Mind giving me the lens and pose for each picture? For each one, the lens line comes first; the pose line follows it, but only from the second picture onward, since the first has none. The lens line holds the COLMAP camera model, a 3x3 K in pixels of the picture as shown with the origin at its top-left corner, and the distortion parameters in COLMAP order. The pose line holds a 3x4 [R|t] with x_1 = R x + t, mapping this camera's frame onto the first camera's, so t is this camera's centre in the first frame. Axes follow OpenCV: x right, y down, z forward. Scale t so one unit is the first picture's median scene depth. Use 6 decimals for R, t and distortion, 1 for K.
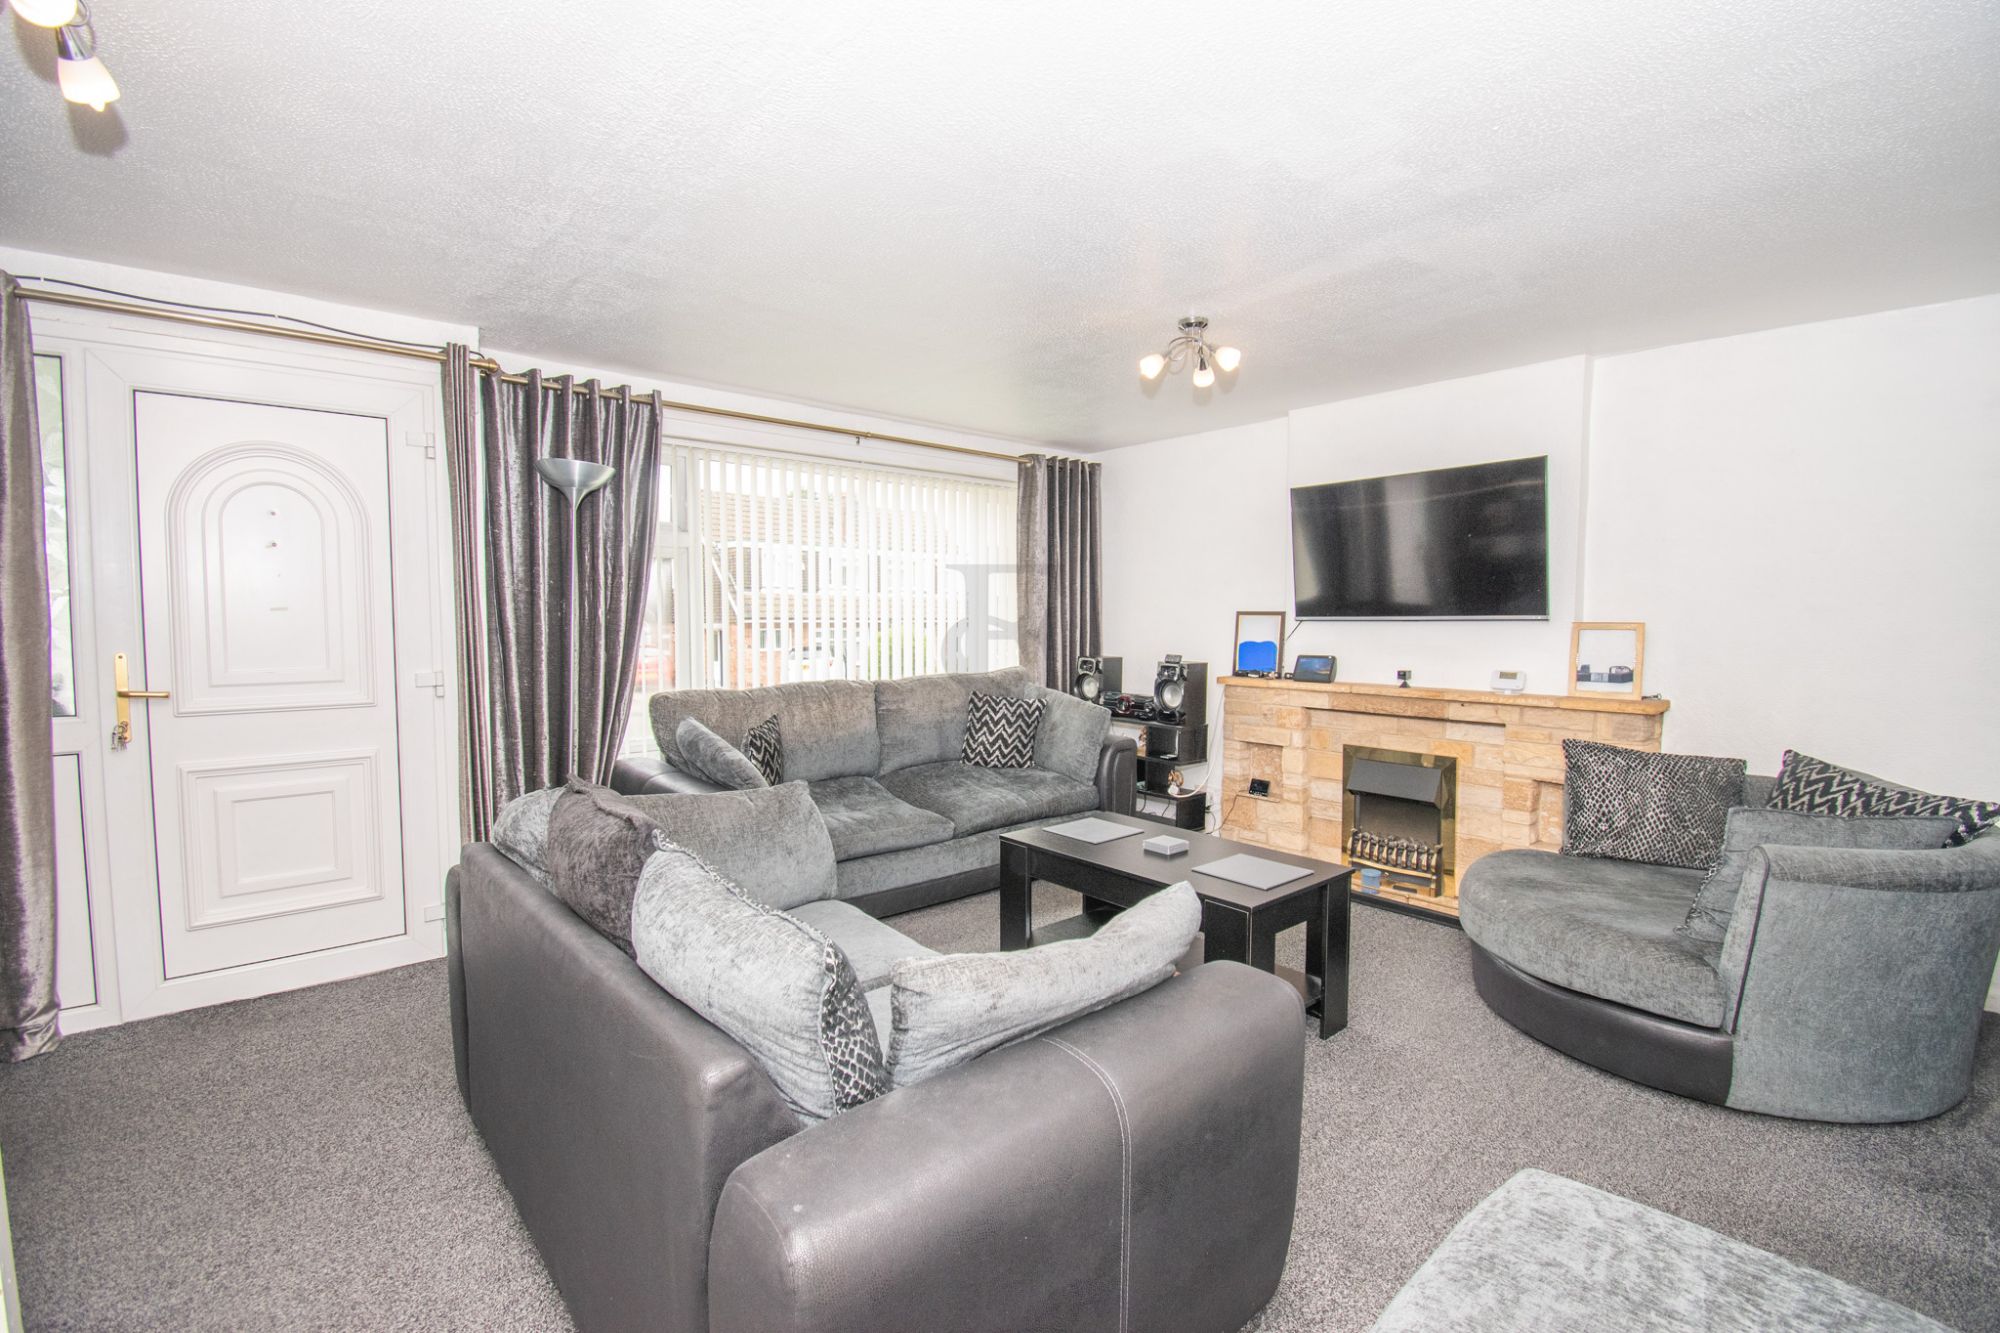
lens RADIAL K [[879.4, 0, 1001.3], [0, 879.4, 658.7], [0, 0, 1]] dist [0.014257, -0.023807]
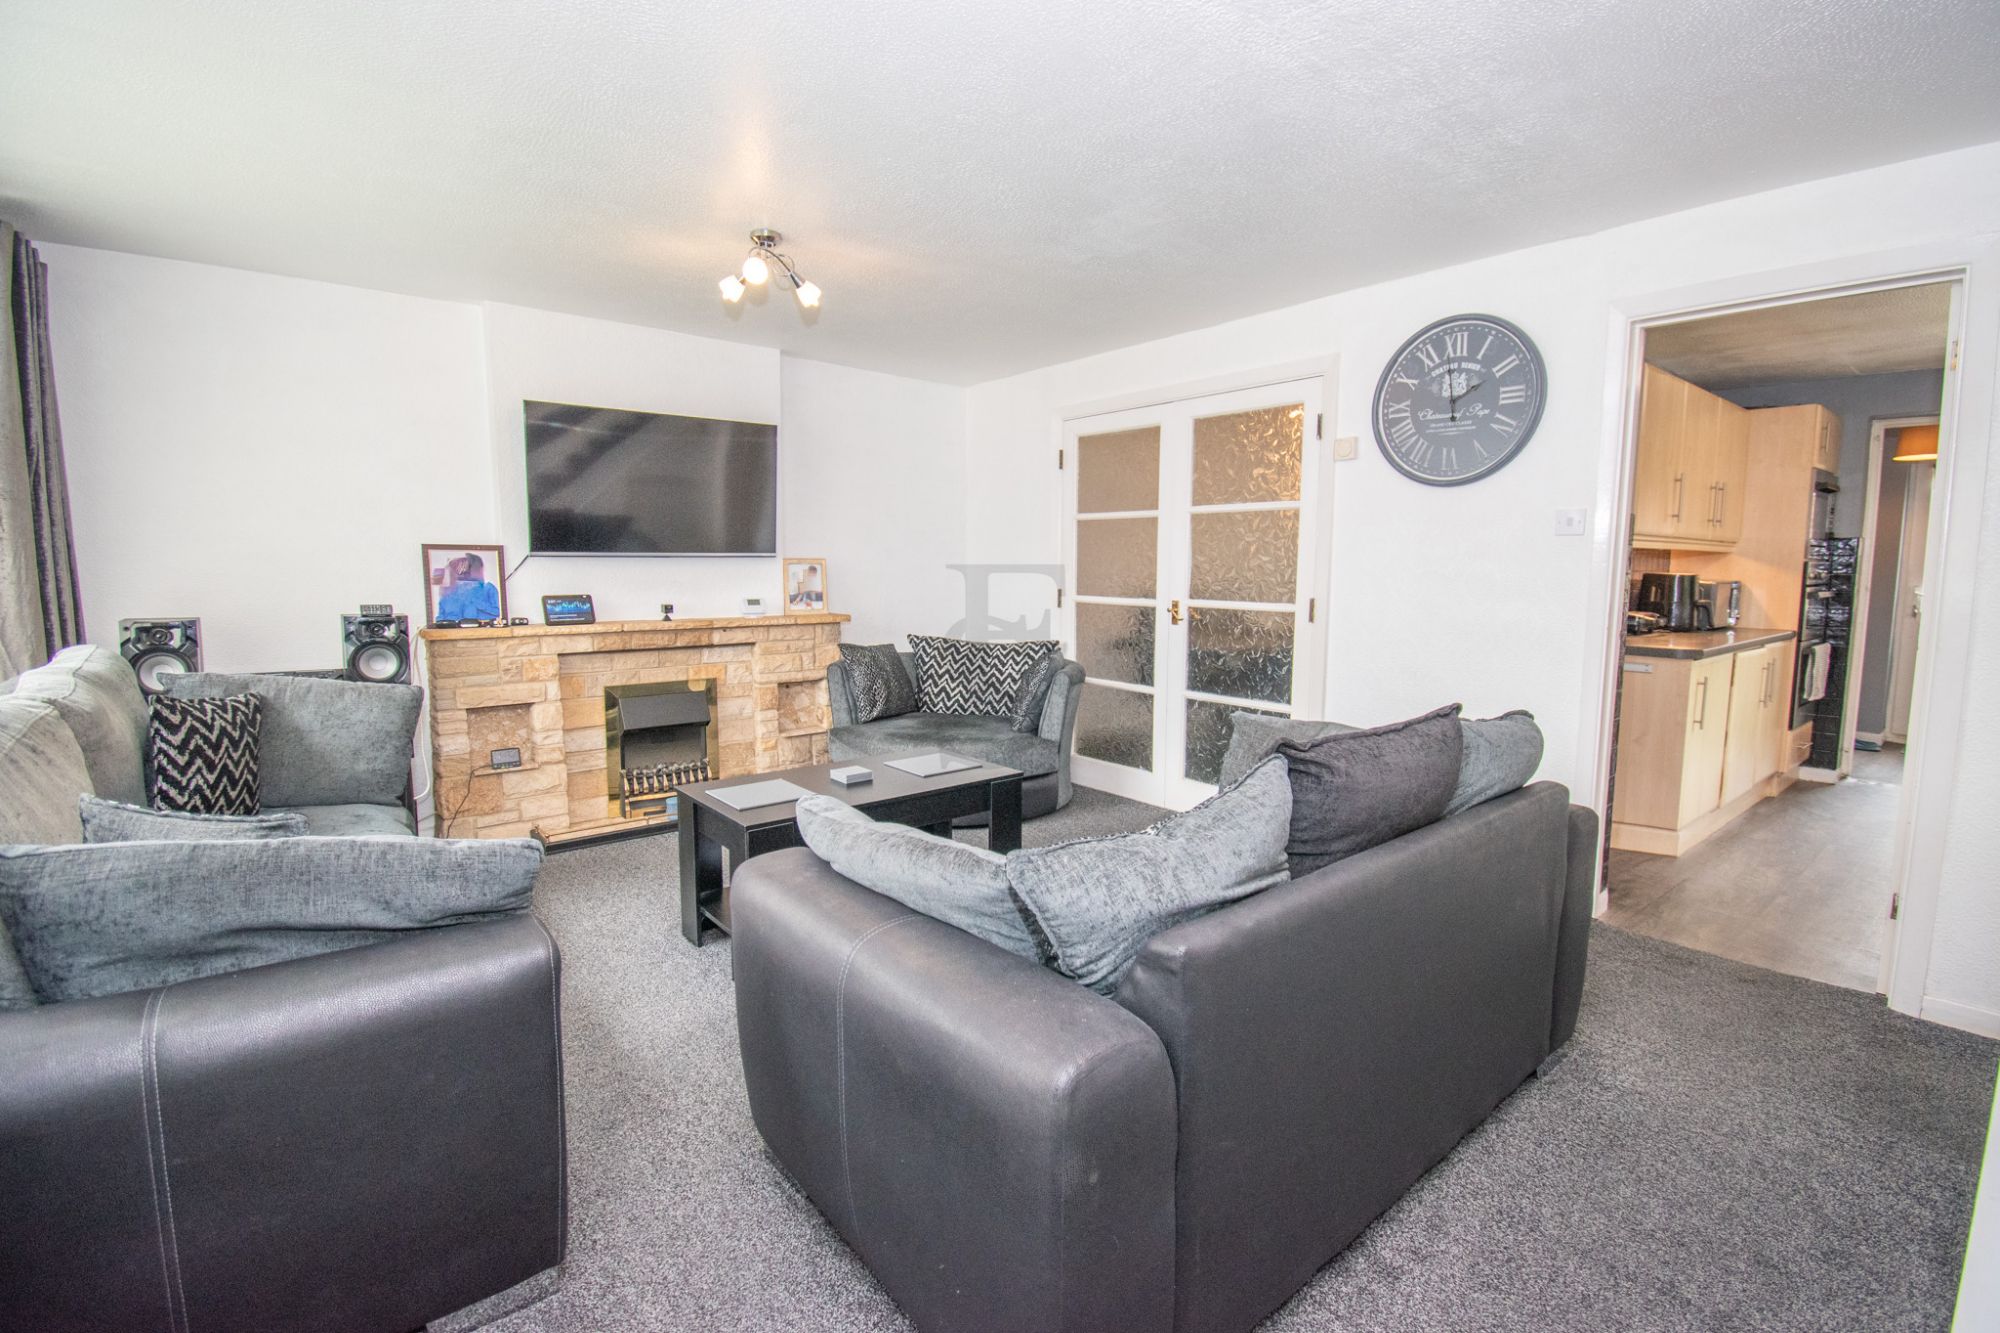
lens RADIAL K [[879.4, 0, 1001.3], [0, 879.4, 658.7], [0, 0, 1]] dist [0.014257, -0.023807]
pose [[0.054508, -0.121540, 0.991089, -0.562549], [0.038787, 0.992073, 0.119527, -0.032253], [-0.997760, 0.031926, 0.058790, 0.544812]]
